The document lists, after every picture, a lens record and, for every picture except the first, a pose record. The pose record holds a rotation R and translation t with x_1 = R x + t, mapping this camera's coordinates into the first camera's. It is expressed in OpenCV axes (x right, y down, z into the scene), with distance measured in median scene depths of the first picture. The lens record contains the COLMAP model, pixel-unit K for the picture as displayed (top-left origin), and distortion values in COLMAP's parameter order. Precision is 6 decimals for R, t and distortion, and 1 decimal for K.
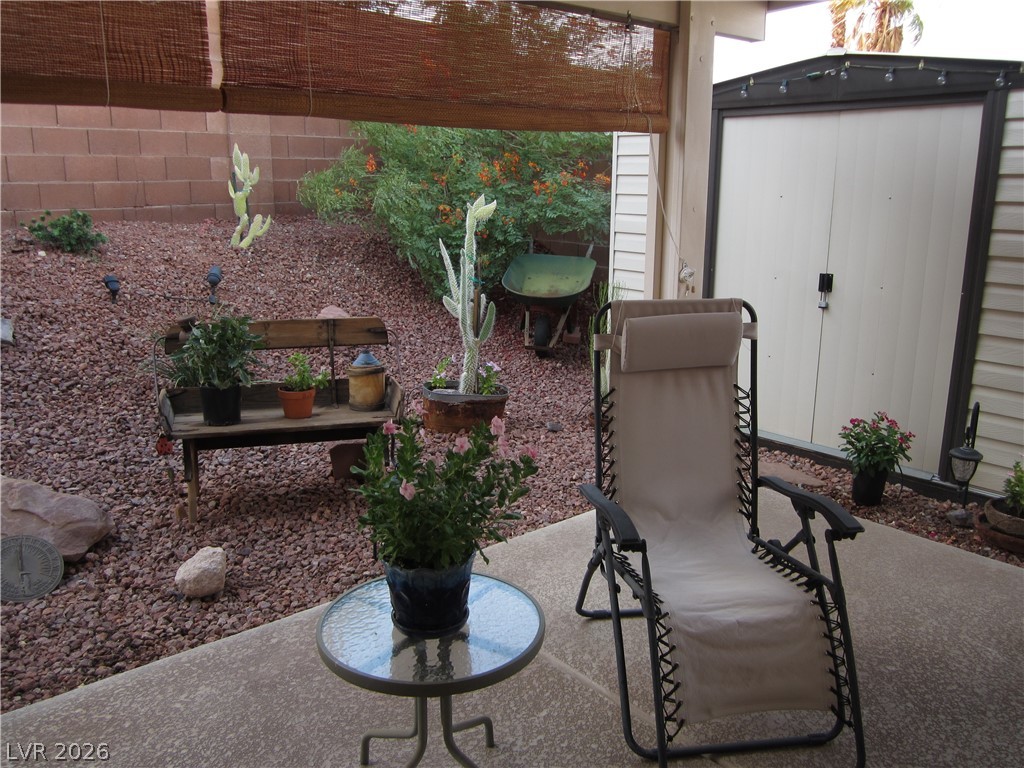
lens RADIAL K [[845.4, 0, 512.0], [0, 845.4, 384.0], [0, 0, 1]] dist [-0.051815, 0.010321]
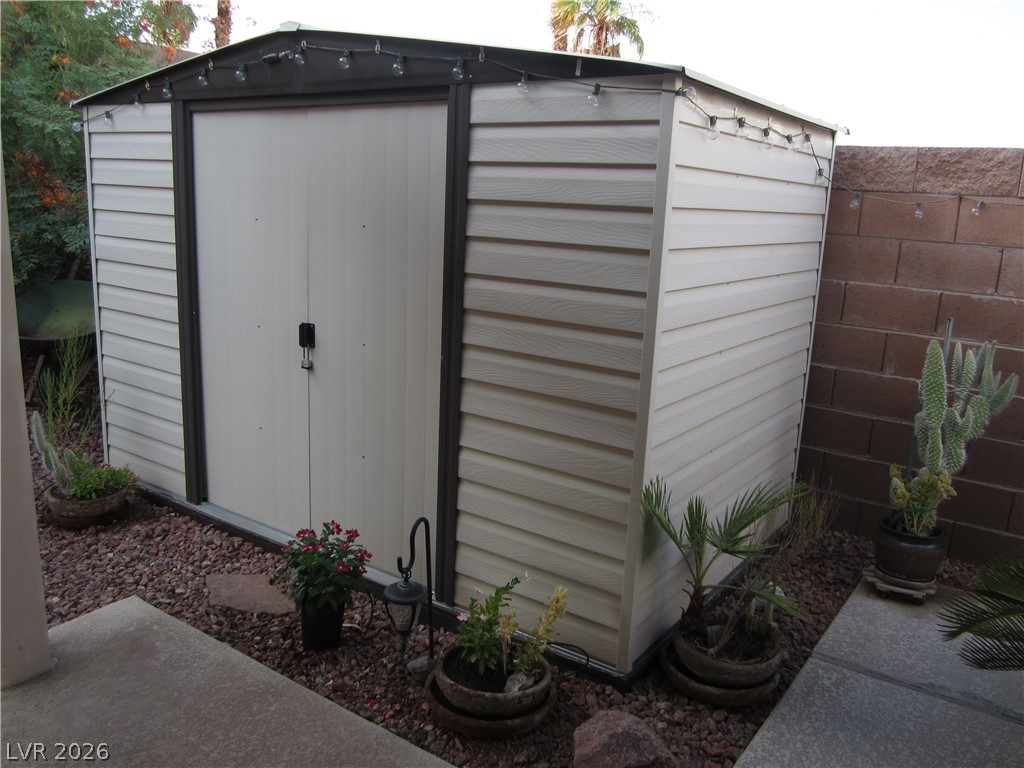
lens RADIAL K [[845.4, 0, 512.0], [0, 845.4, 384.0], [0, 0, 1]] dist [-0.051815, 0.010321]
pose [[0.967087, -0.017270, 0.253859, 0.373356], [0.019076, 0.999807, -0.004656, -0.073070], [-0.253730, 0.009345, 0.967230, 0.230450]]
